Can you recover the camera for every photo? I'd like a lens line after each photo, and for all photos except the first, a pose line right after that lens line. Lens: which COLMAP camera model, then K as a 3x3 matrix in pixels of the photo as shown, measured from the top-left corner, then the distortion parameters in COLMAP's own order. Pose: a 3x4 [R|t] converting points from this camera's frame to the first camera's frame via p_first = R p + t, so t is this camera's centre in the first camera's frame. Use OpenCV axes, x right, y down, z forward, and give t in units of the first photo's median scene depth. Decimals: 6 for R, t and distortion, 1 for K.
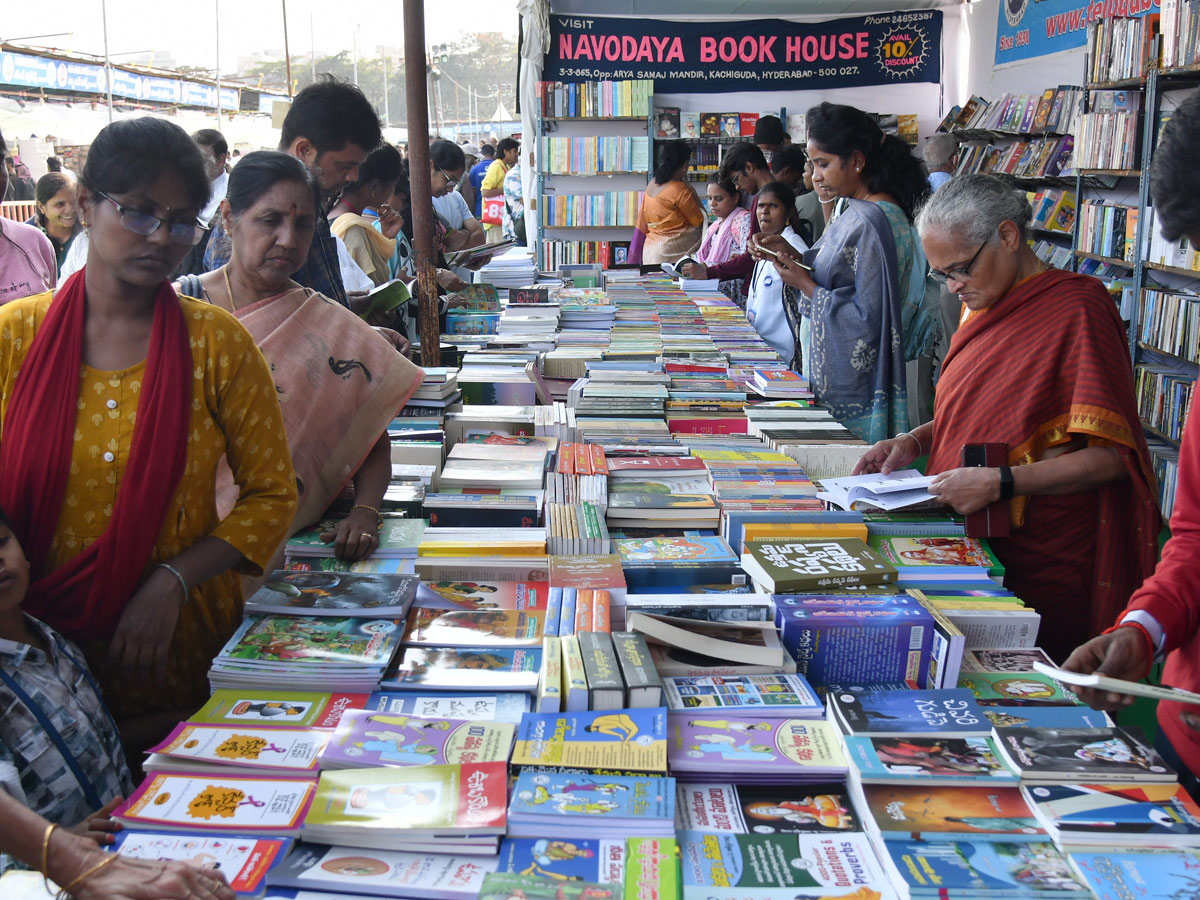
lens RADIAL K [[1446.4, 0, 599.8], [0, 1446.4, 518.0], [0, 0, 1]] dist [-0.124009, 0.054981]
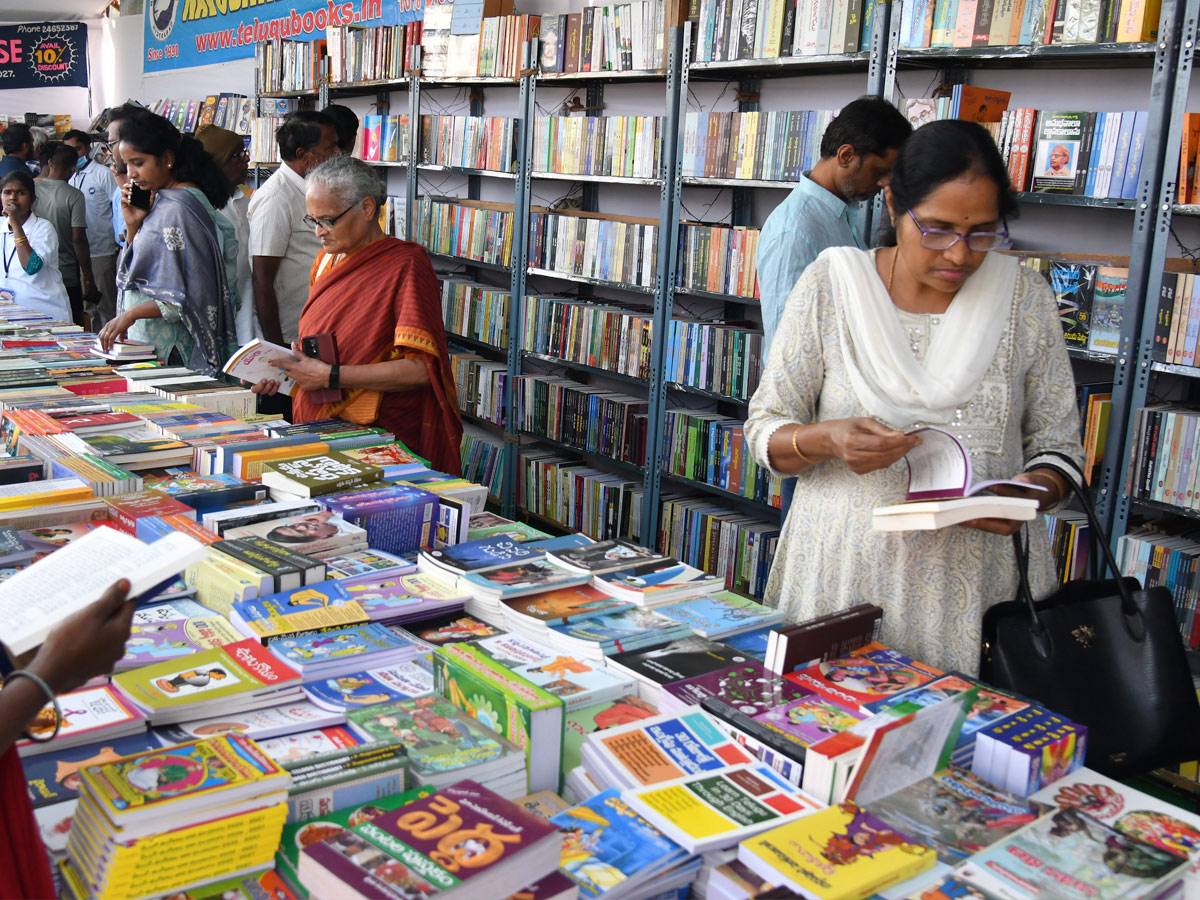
lens RADIAL K [[1354.8, 0, 600.0], [0, 1354.8, 450.0], [0, 0, 1]] dist [-0.170469, 0.060008]
pose [[0.746684, -0.110012, 0.656019, -0.240974], [0.127297, 0.991634, 0.021402, 0.009622], [-0.652885, 0.067529, 0.754441, -0.028793]]
